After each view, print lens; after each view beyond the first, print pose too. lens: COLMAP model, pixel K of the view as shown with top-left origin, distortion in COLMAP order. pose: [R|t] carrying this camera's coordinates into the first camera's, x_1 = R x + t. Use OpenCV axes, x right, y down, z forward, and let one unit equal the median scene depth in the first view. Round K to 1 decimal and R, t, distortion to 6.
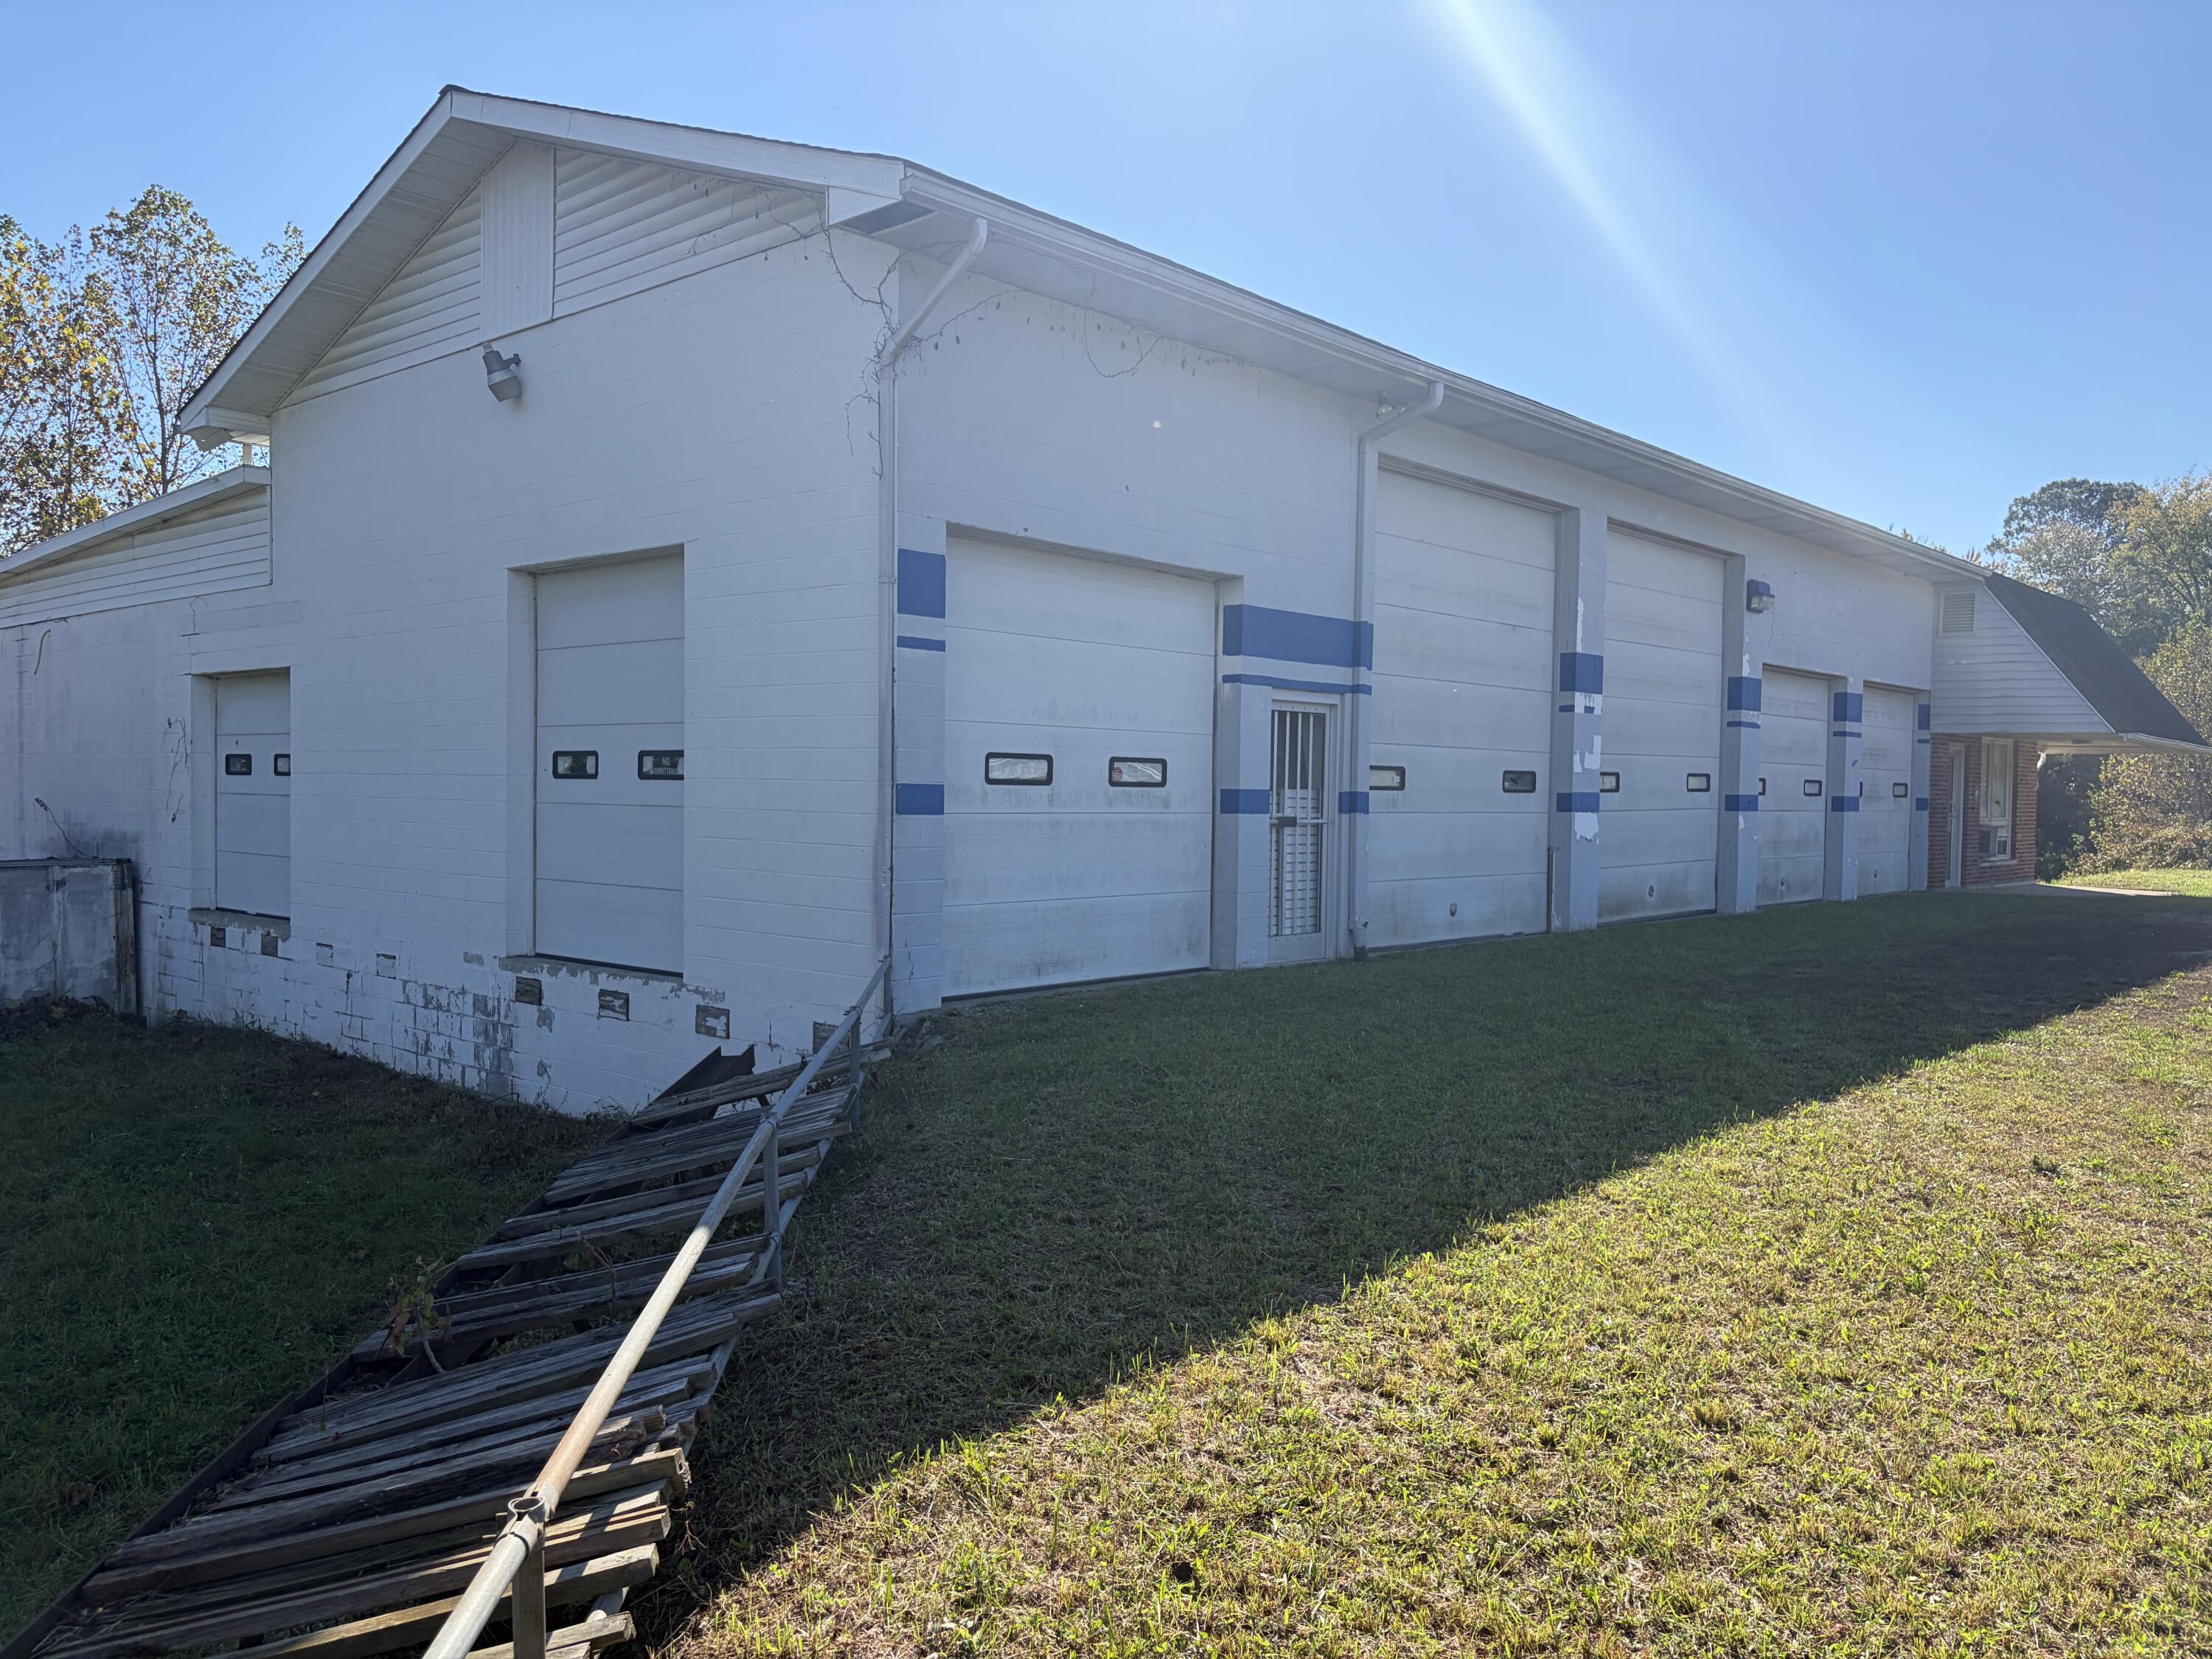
lens RADIAL K [[1662.8, 0, 1101.8], [0, 1662.8, 843.4], [0, 0, 1]] dist [0.044317, -0.046099]
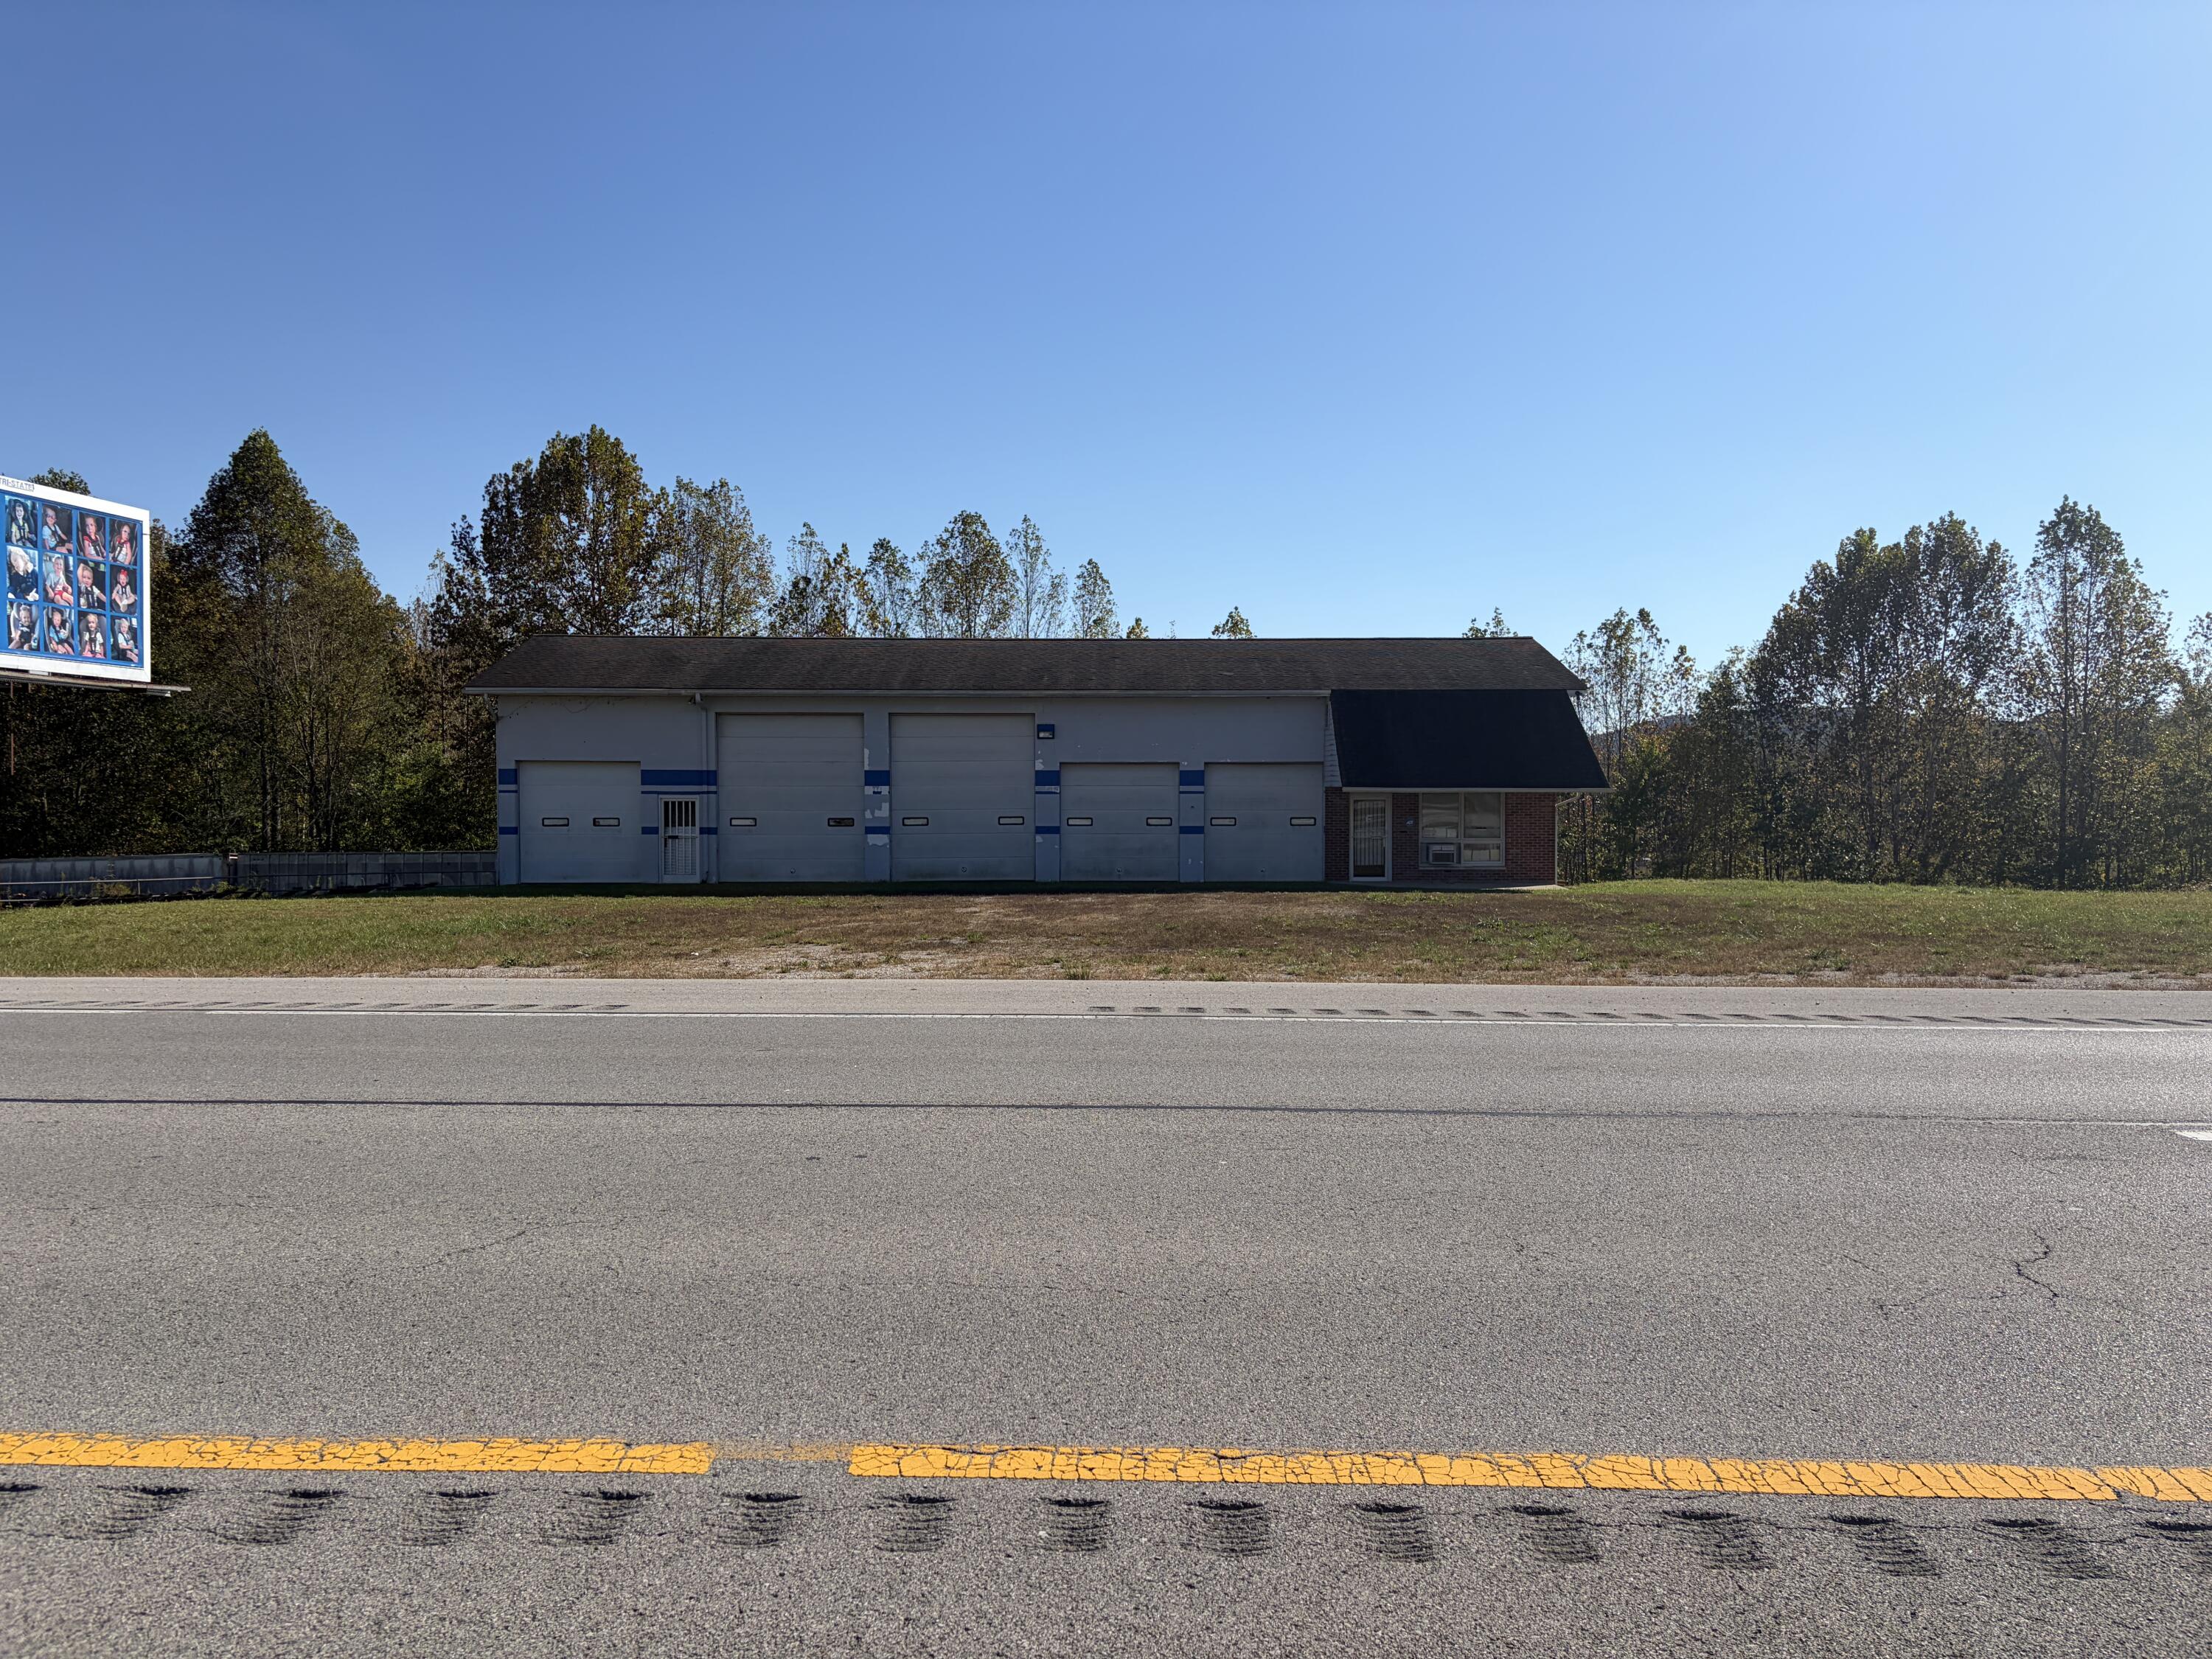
lens RADIAL K [[1689.7, 0, 1106.0], [0, 1689.7, 829.5], [0, 0, 1]] dist [0.092907, -0.106541]
pose [[0.639361, -0.002683, -0.768902, 1.160445], [-0.015849, 0.999735, -0.016667, 0.005148], [0.768744, 0.022843, 0.639149, -0.159210]]
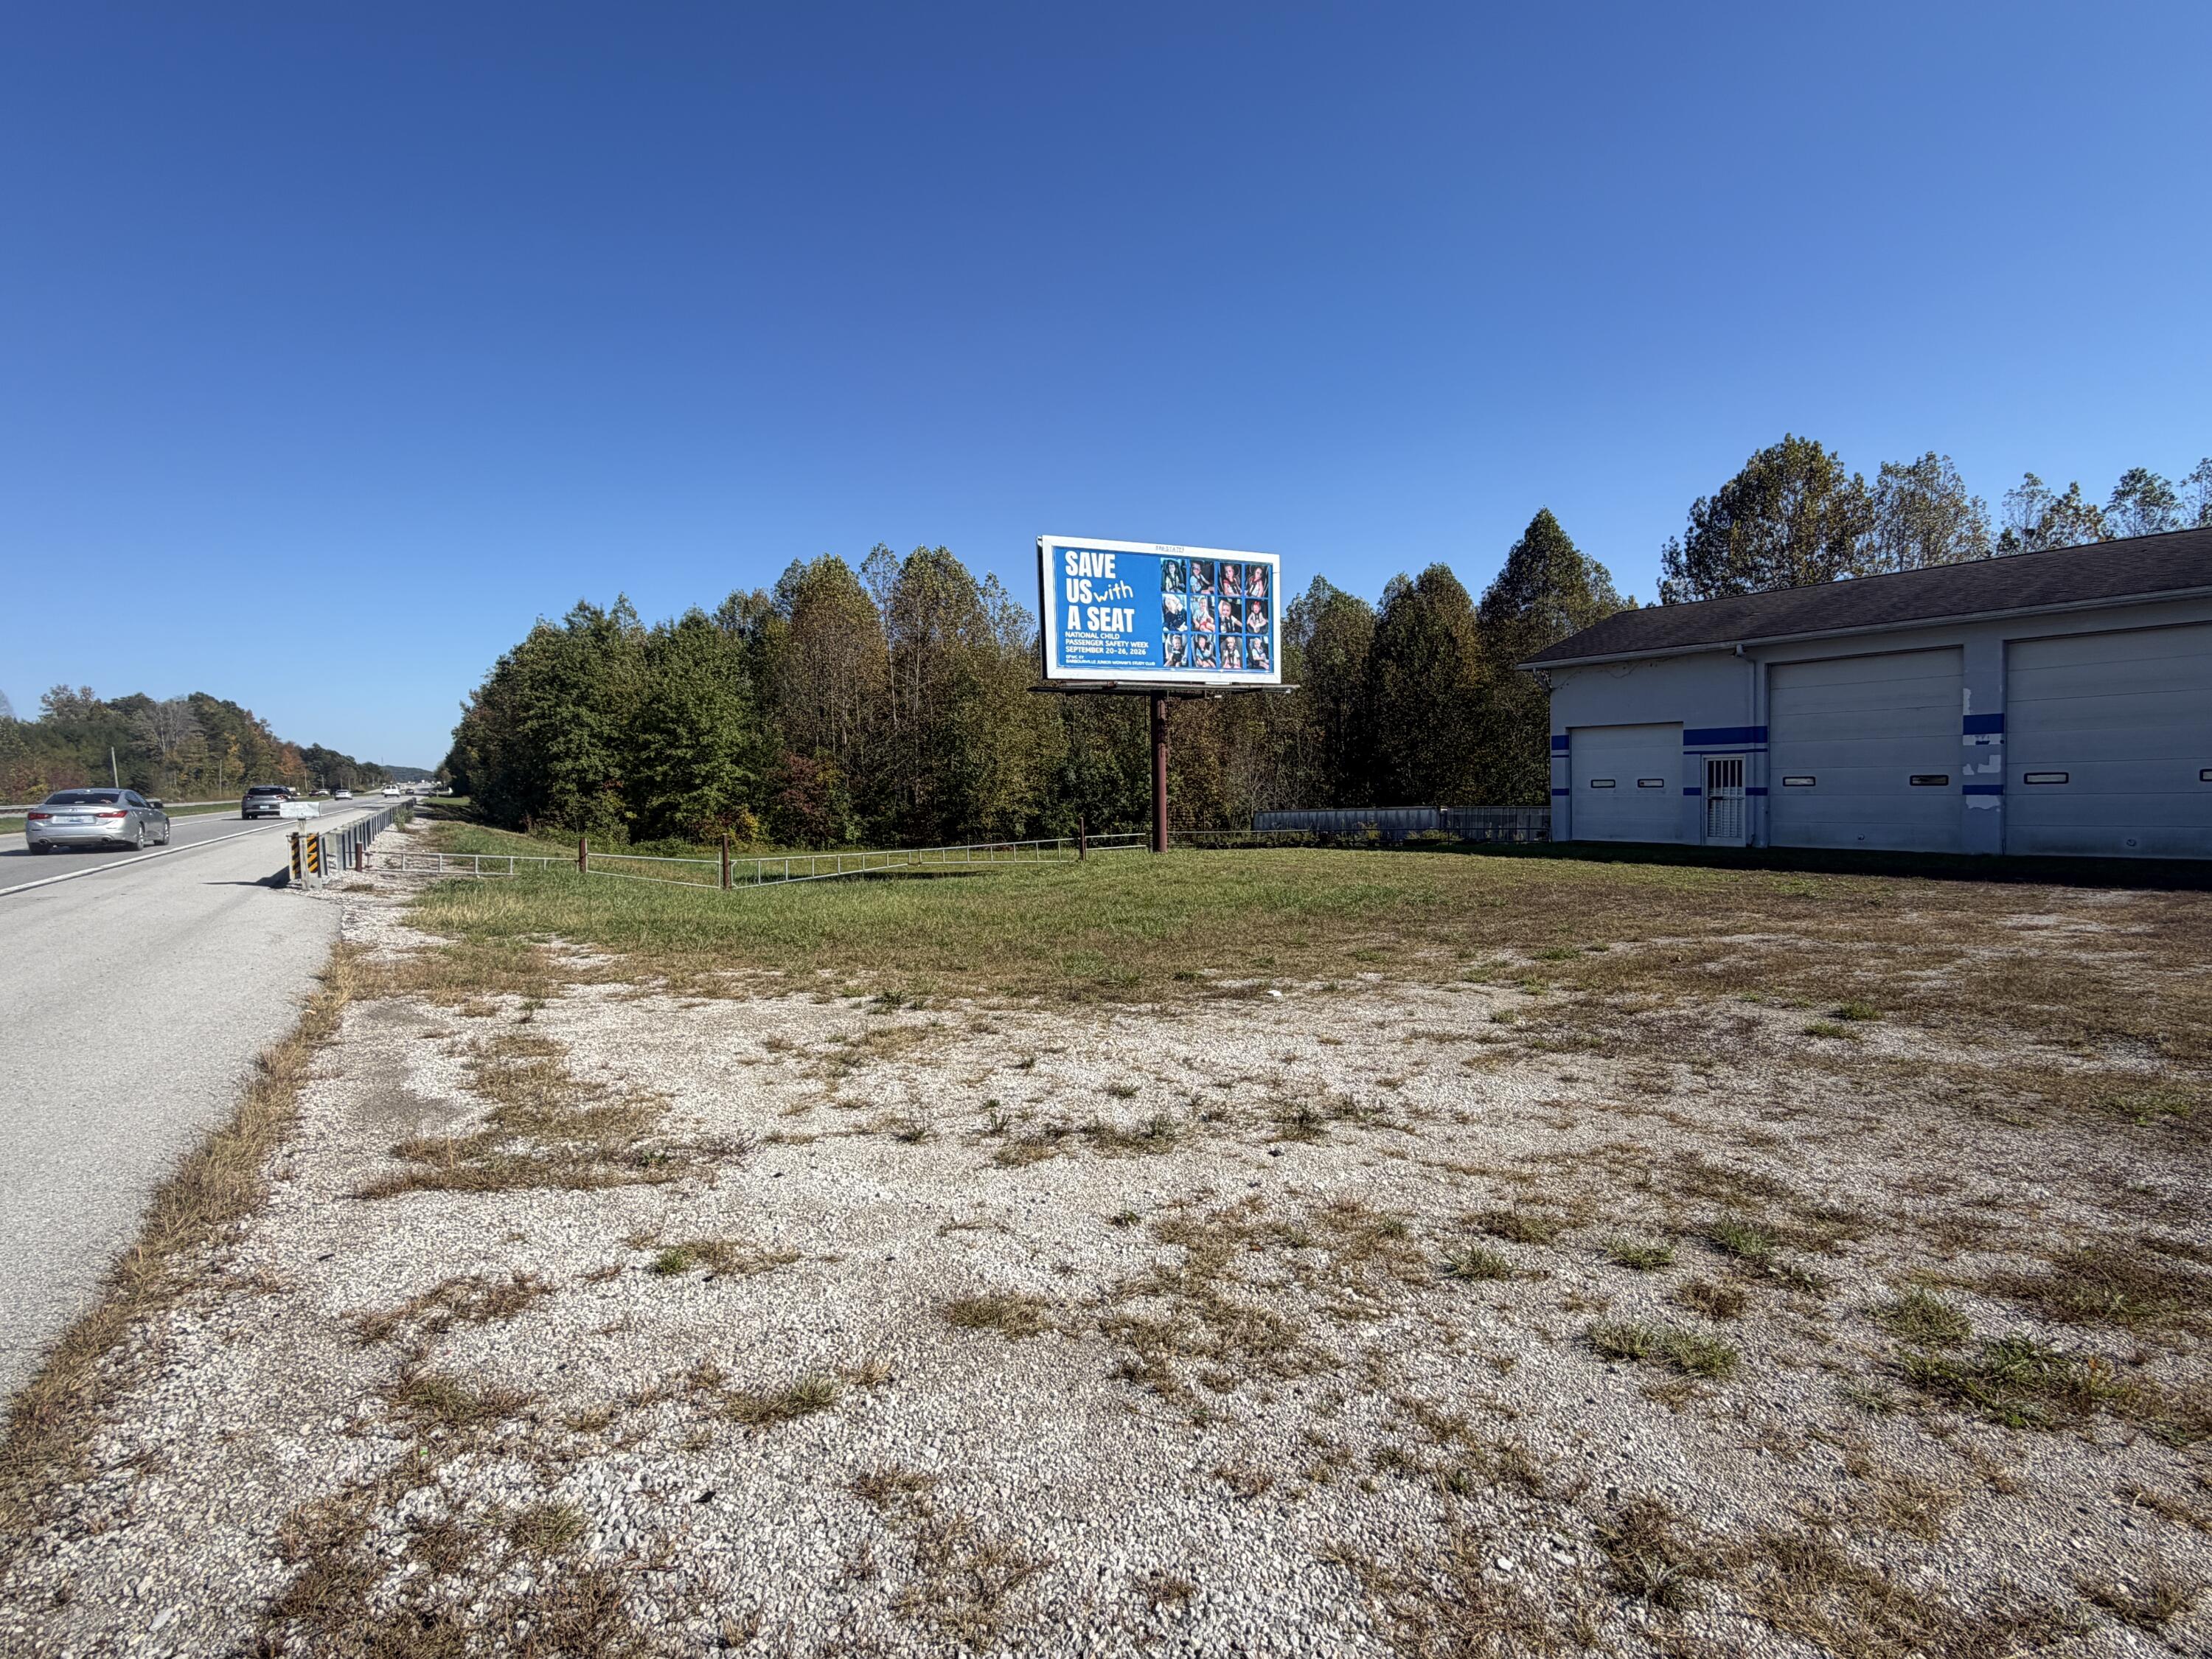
lens RADIAL K [[1034.1, 0, 1106.0], [0, 1034.1, 829.5], [0, 0, 1]] dist [-0.002262, 0.000441]
pose [[-0.267288, 0.037661, -0.962880, 0.831779], [-0.012598, 0.999014, 0.042571, -0.008014], [0.963534, 0.023510, -0.266550, 0.160041]]
